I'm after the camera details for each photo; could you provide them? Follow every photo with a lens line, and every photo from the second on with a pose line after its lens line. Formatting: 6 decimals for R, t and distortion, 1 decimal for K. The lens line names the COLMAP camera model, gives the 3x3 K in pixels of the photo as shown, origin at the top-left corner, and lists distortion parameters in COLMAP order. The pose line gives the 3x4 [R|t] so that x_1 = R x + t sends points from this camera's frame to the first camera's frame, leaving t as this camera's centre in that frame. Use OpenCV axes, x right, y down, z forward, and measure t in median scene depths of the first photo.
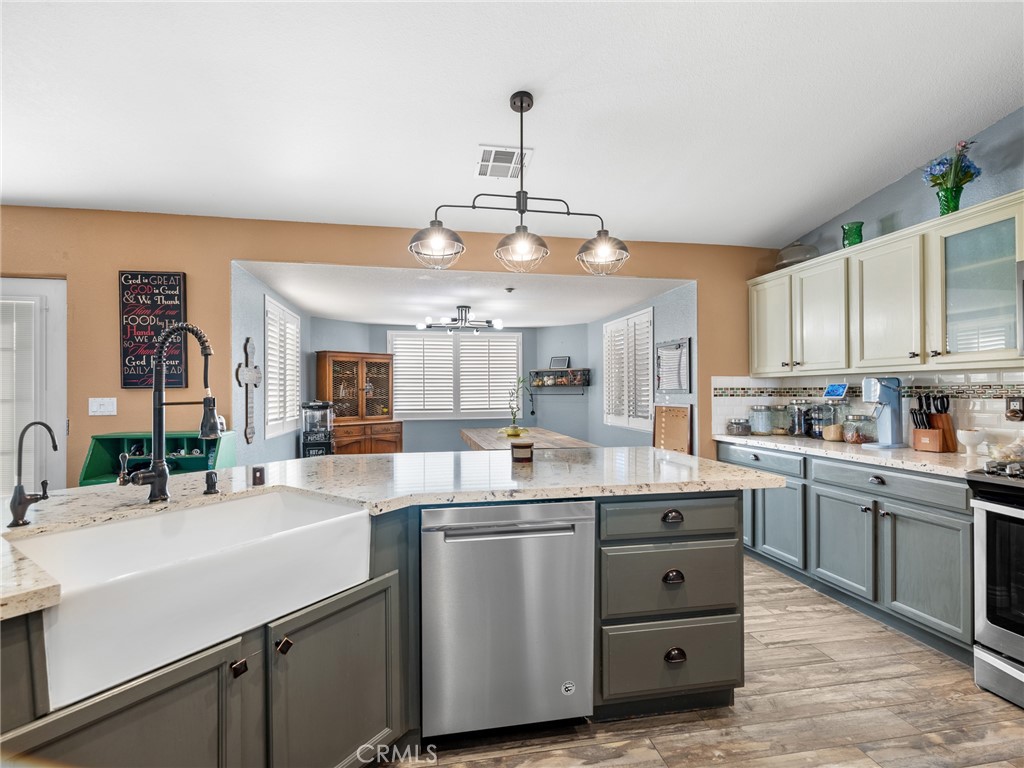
lens RADIAL K [[474.9, 0, 495.9], [0, 474.9, 390.5], [0, 0, 1]] dist [-0.001533, -0.000064]
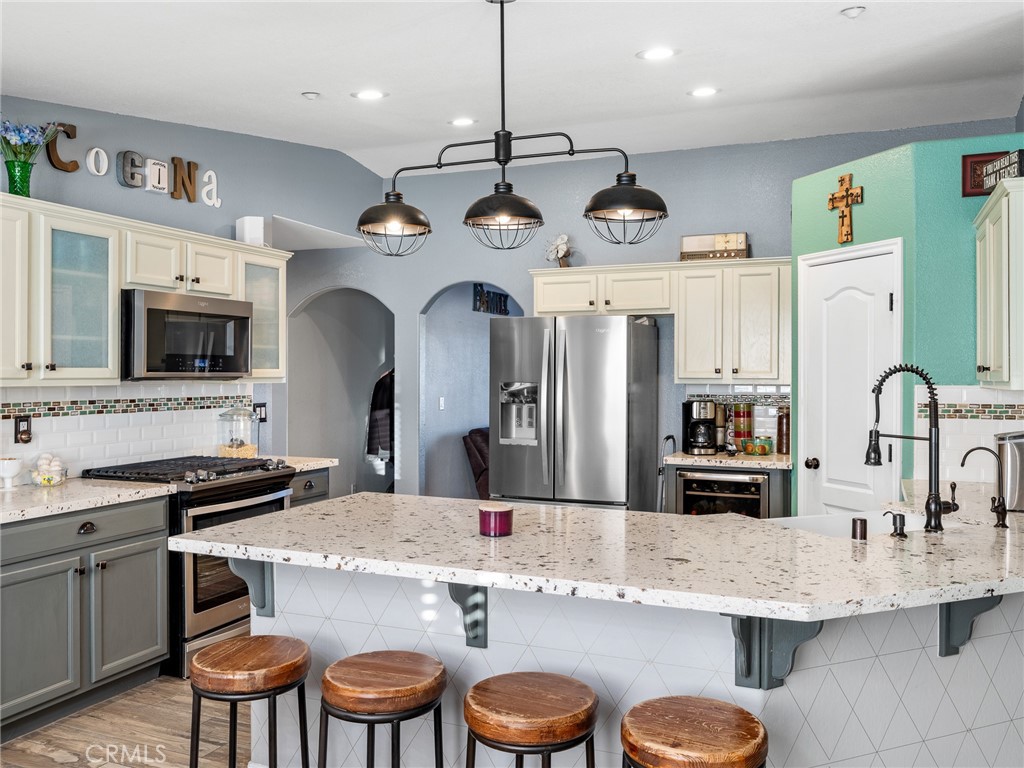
lens RADIAL K [[844.3, 0, 515.9], [0, 844.3, 387.8], [0, 0, 1]] dist [0.001219, 0.000763]
pose [[-0.842669, -0.010023, 0.538338, -0.288010], [-0.002963, 0.999898, 0.013979, -0.034301], [-0.538423, 0.010184, -0.842613, 0.956921]]
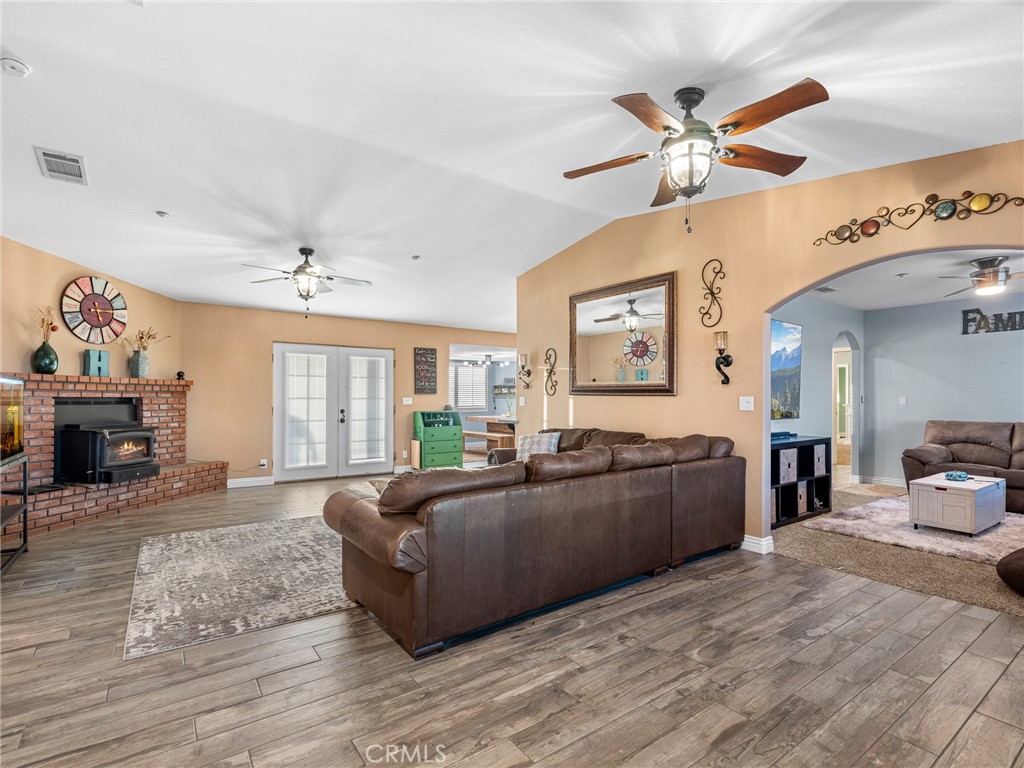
lens RADIAL K [[500.2, 0, 510.2], [0, 500.2, 398.4], [0, 0, 1]] dist [-0.000737, 0.000056]
pose [[0.901832, 0.003137, 0.432075, -0.979771], [-0.003995, 0.999991, 0.001078, 0.009470], [-0.432068, -0.002699, 0.901837, -1.071972]]
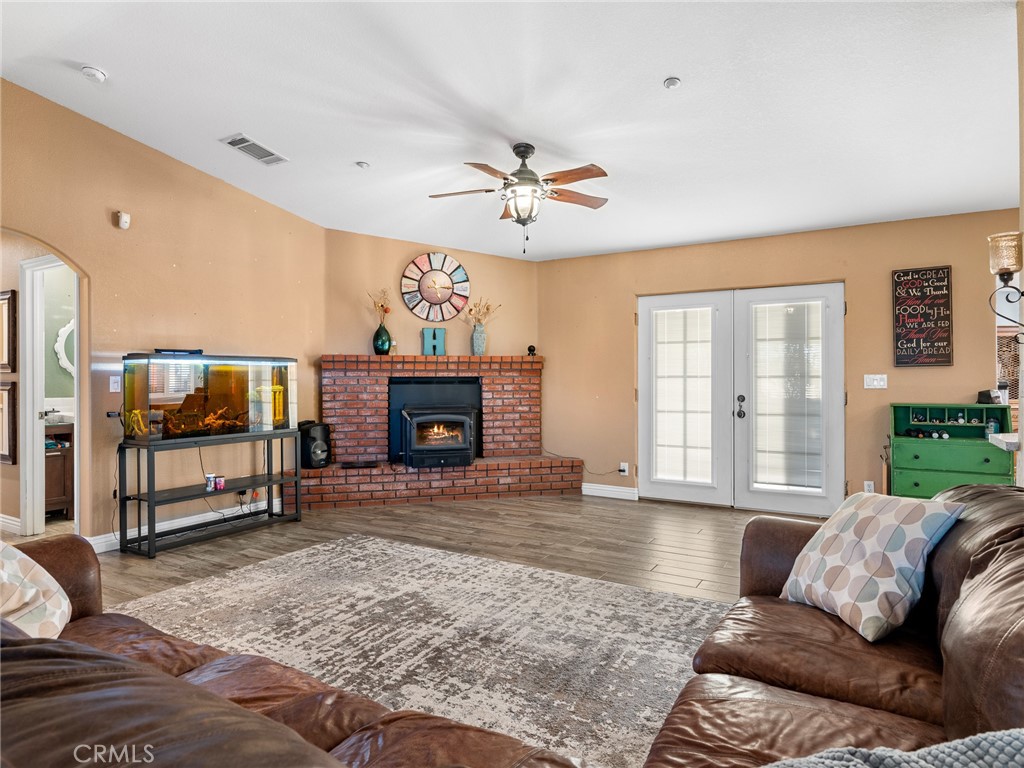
lens RADIAL K [[596.7, 0, 515.2], [0, 596.7, 380.4], [0, 0, 1]] dist [-0.003485, -0.001433]
pose [[0.763600, 0.002196, -0.645686, -0.359680], [0.003482, 0.999966, 0.007519, 0.010497], [0.645680, -0.007990, 0.763566, -0.531445]]
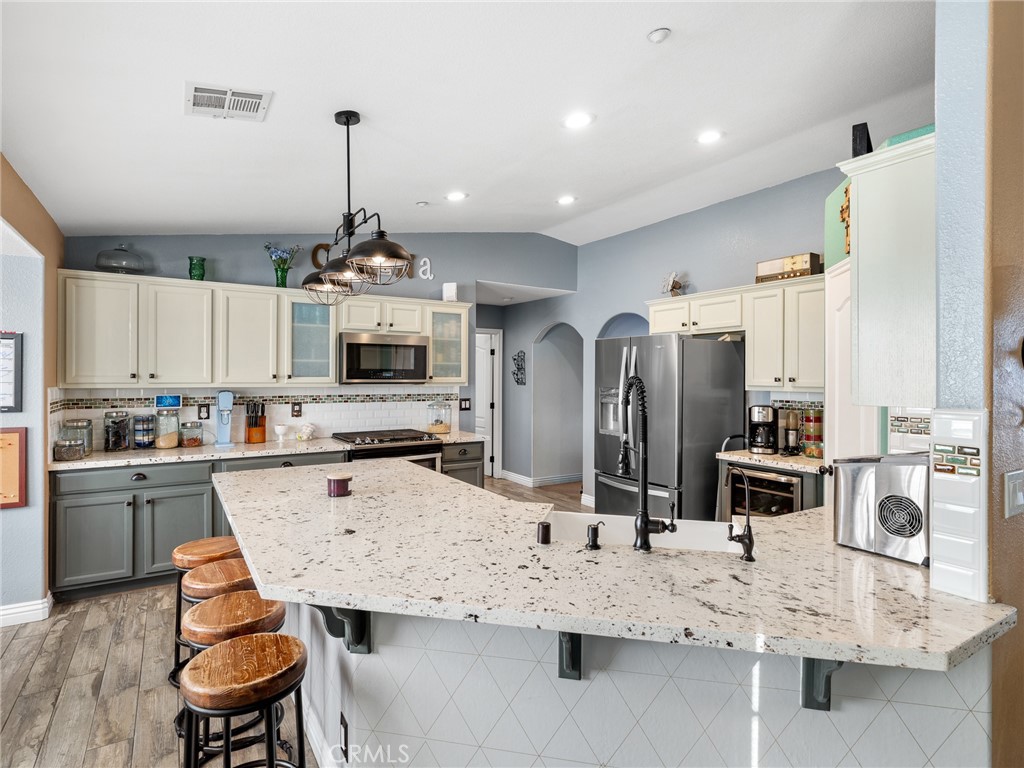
lens RADIAL K [[549.7, 0, 512.0], [0, 549.7, 384.0], [0, 0, 1]] dist [-0.001497, -0.000671]
pose [[-0.372835, -0.013492, 0.927800, -0.526780], [-0.006468, 0.999908, 0.011942, -0.042694], [-0.927875, -0.001549, -0.372888, 0.527608]]
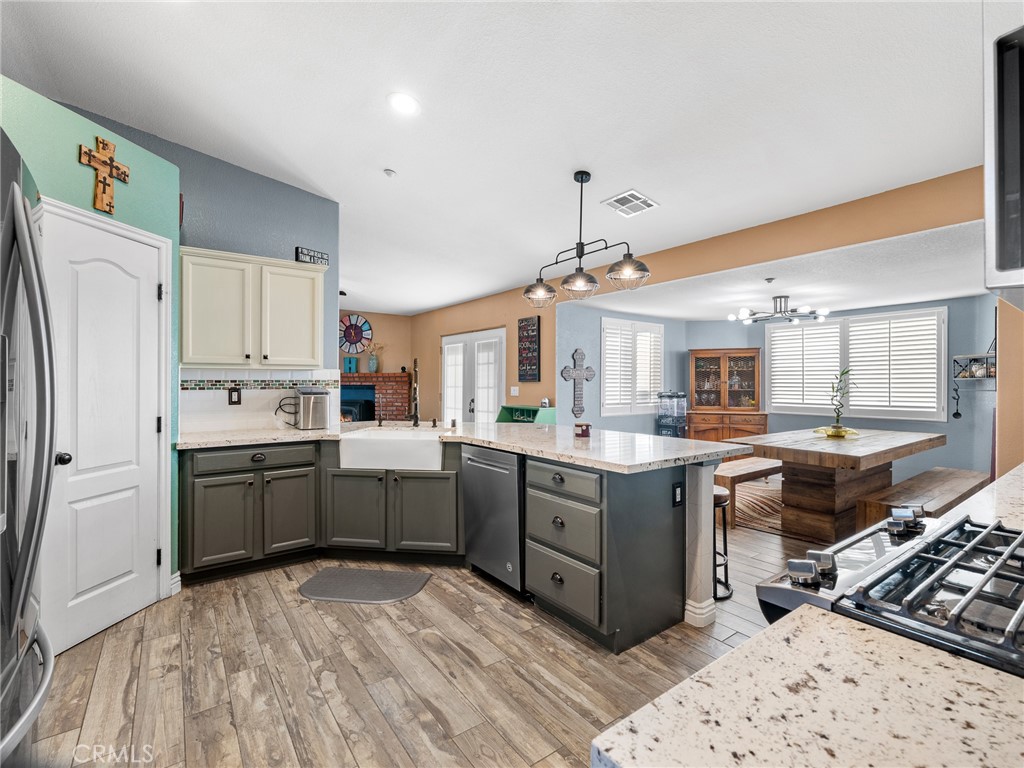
lens RADIAL K [[467.7, 0, 515.9], [0, 467.7, 382.2], [0, 0, 1]] dist [-0.001172, -0.000069]
pose [[0.449551, 0.004415, -0.893244, 0.570360], [-0.001682, 0.999990, 0.004096, -0.007225], [0.893253, -0.000339, 0.449554, 0.103295]]
